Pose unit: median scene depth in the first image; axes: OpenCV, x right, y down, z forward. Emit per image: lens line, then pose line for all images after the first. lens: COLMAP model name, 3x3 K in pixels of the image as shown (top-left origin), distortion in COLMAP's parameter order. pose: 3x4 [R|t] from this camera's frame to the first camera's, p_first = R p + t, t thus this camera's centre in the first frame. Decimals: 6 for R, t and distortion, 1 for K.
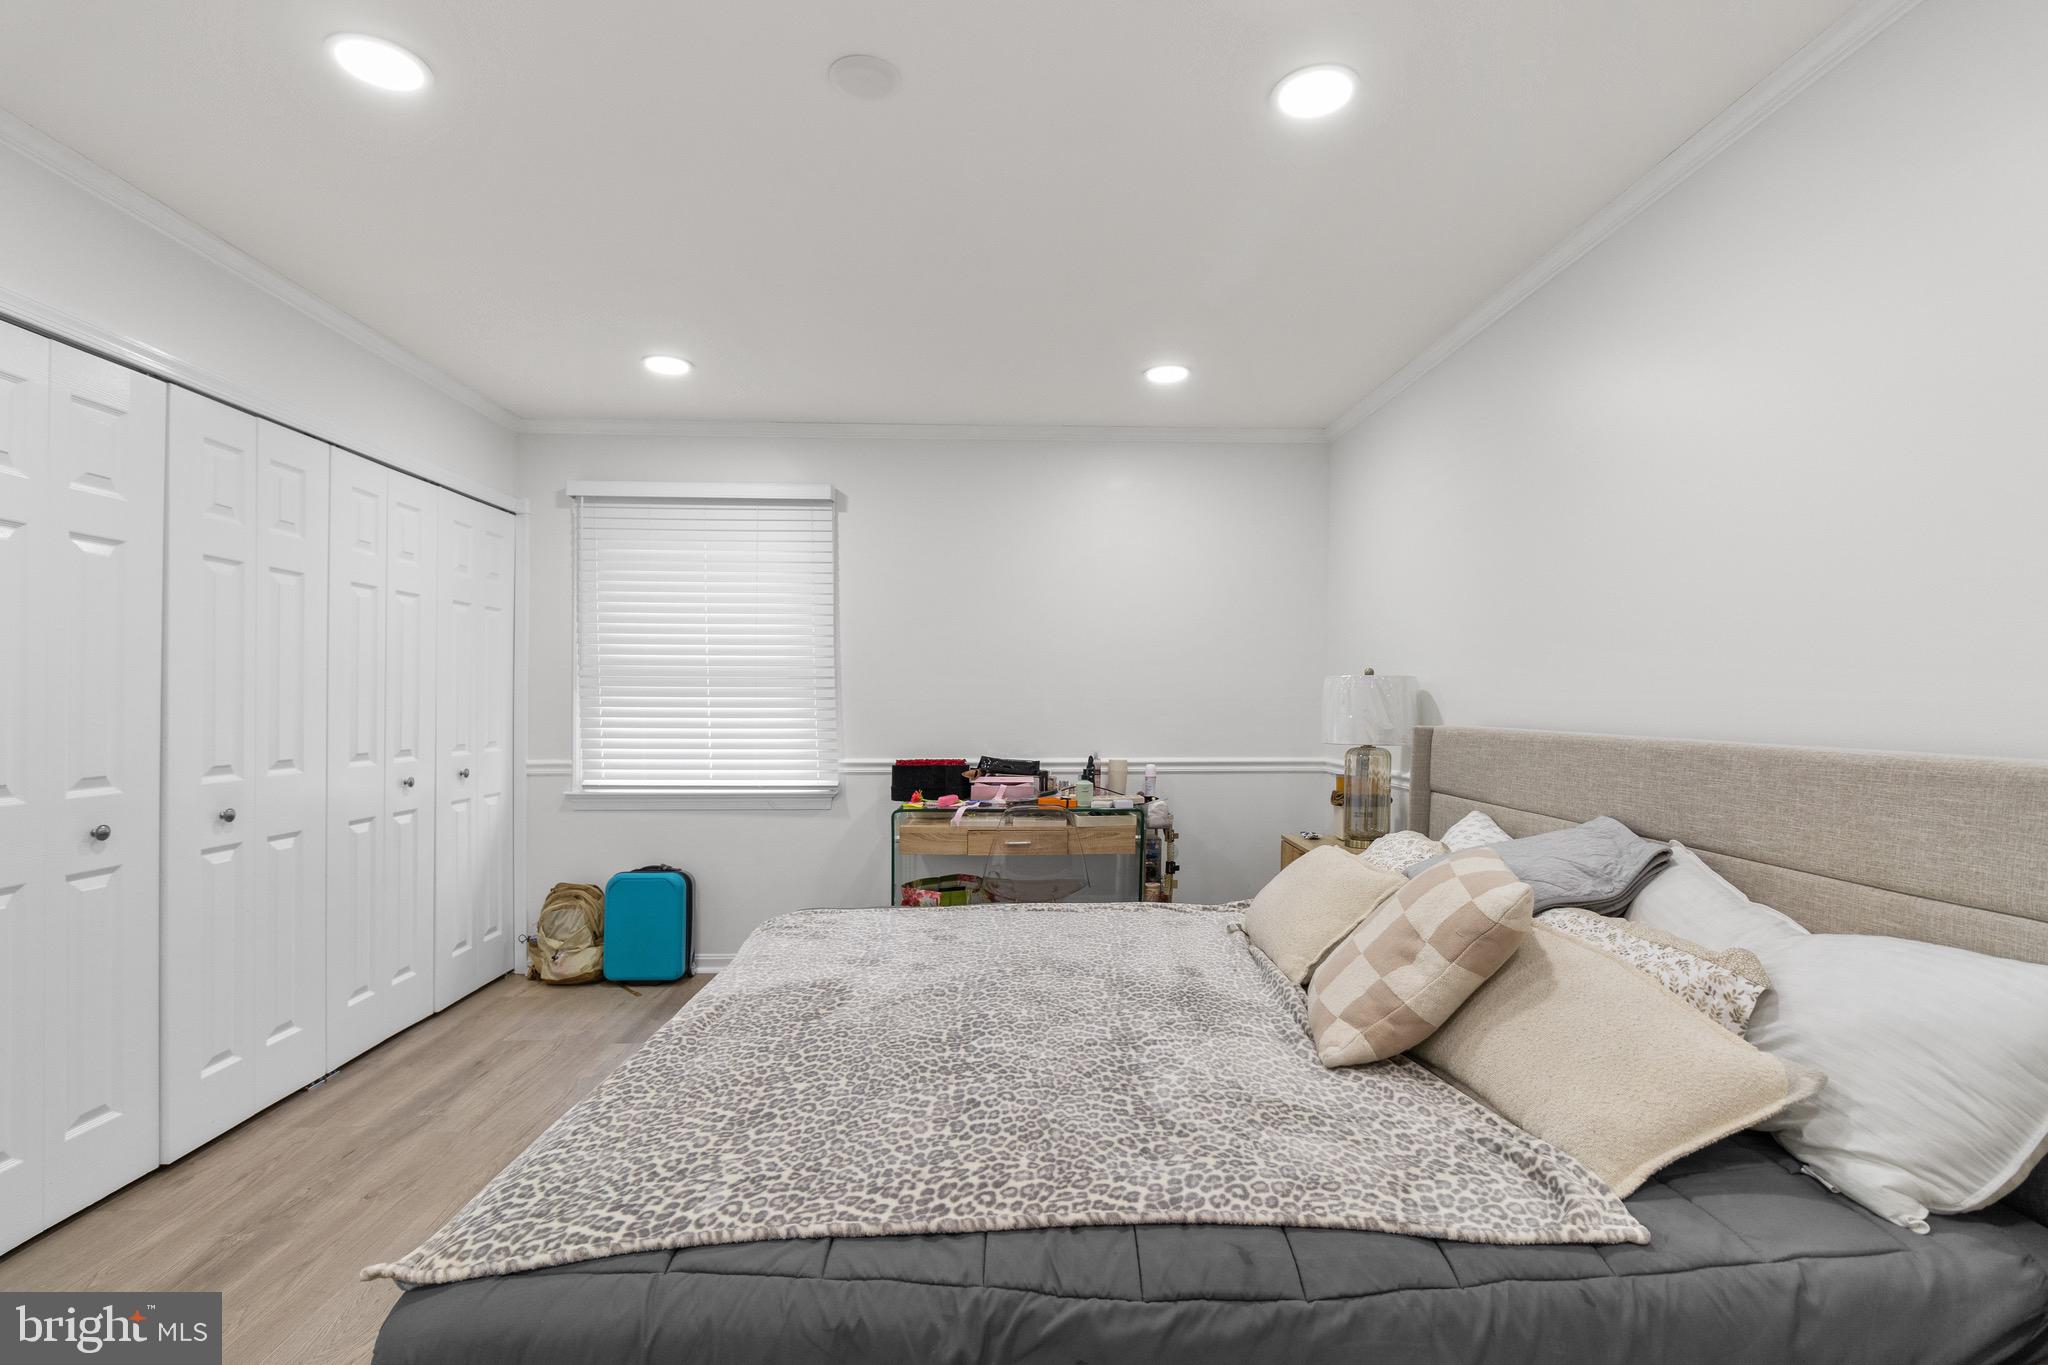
lens RADIAL K [[975.8, 0, 1040.6], [0, 975.8, 699.8], [0, 0, 1]] dist [-0.000900, 0.000841]
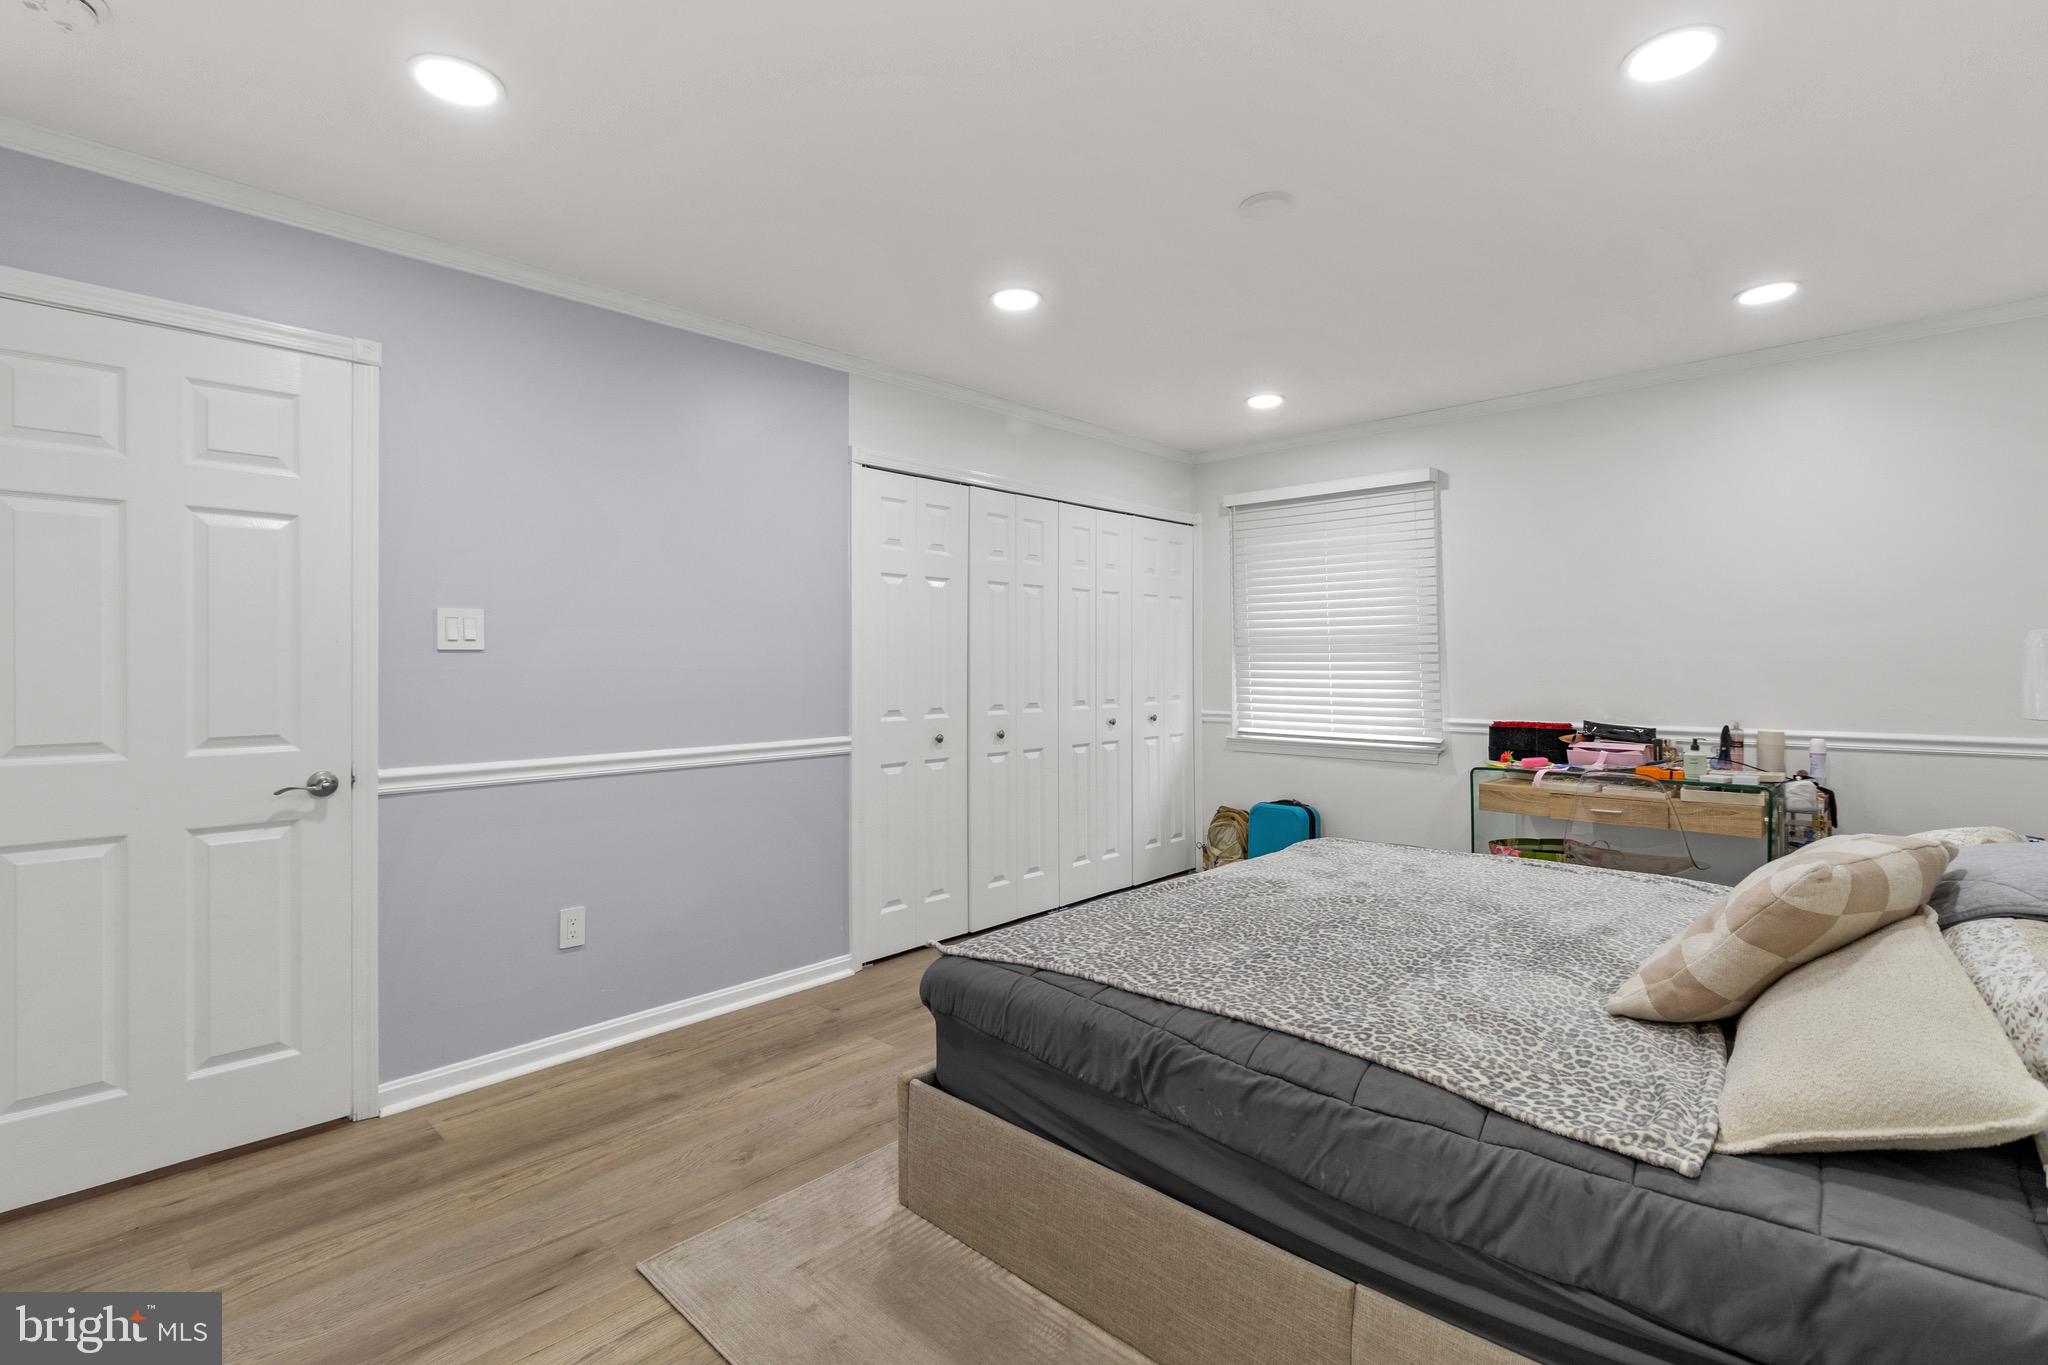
lens RADIAL K [[947.1, 0, 1017.1], [0, 947.1, 641.3], [0, 0, 1]] dist [0.002780, 0.000294]
pose [[0.688992, -0.021462, -0.724451, 0.277944], [0.004641, 0.999672, -0.025202, -0.000580], [0.724754, 0.014002, 0.688866, -0.079018]]
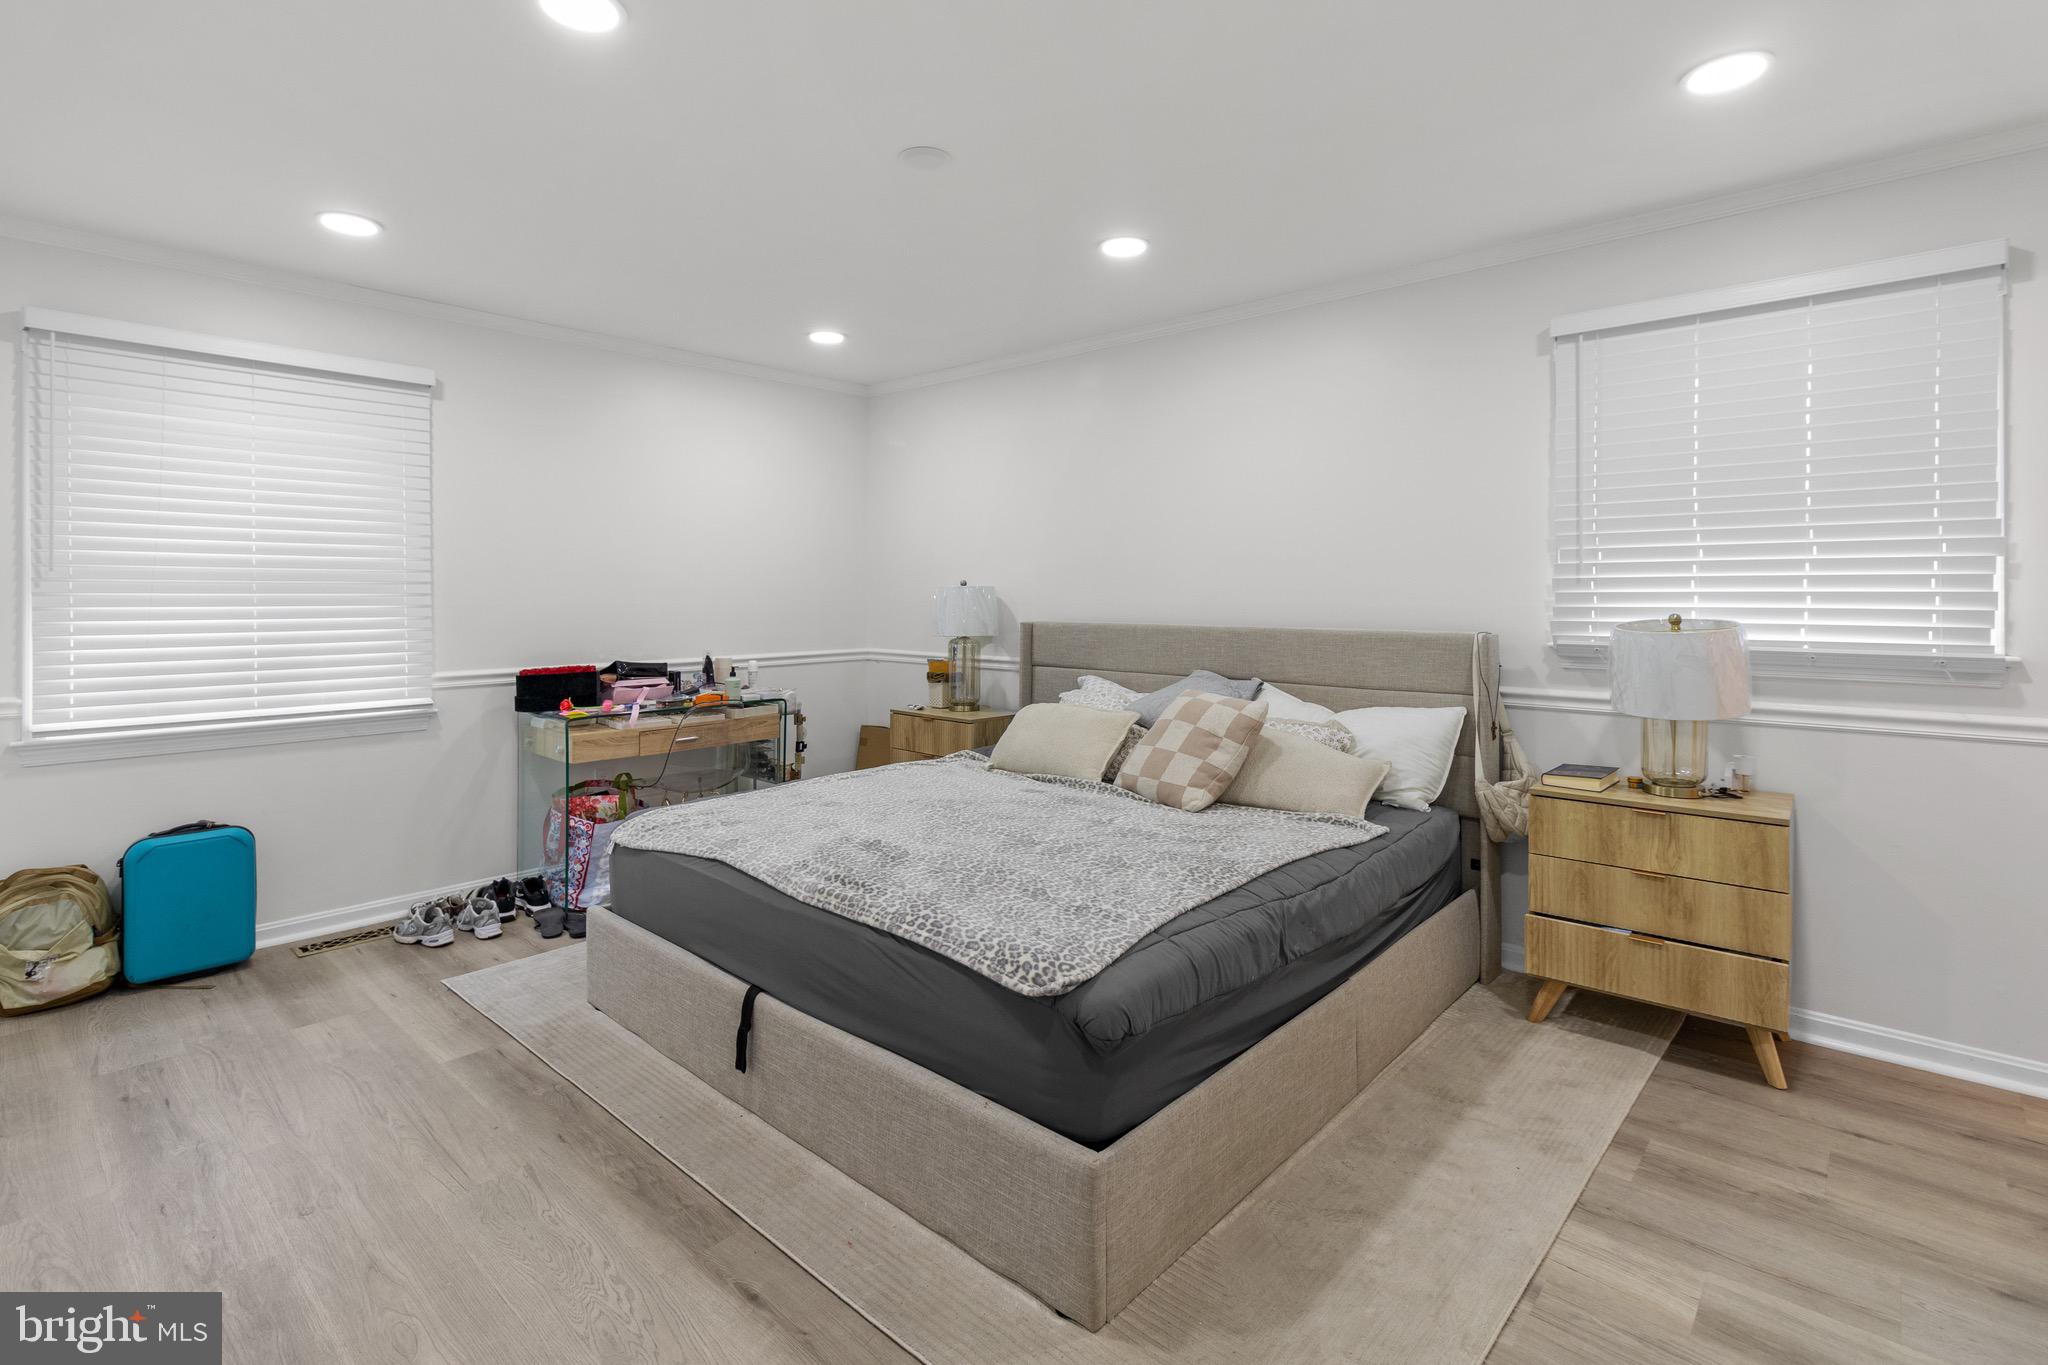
lens RADIAL K [[972.3, 0, 1023.9], [0, 972.3, 586.4], [0, 0, 1]] dist [0.000137, 0.000117]
pose [[0.703168, 0.001876, 0.711022, -0.562767], [0.002703, 0.999982, -0.005311, -0.015953], [-0.711019, 0.005657, 0.703150, -0.022438]]
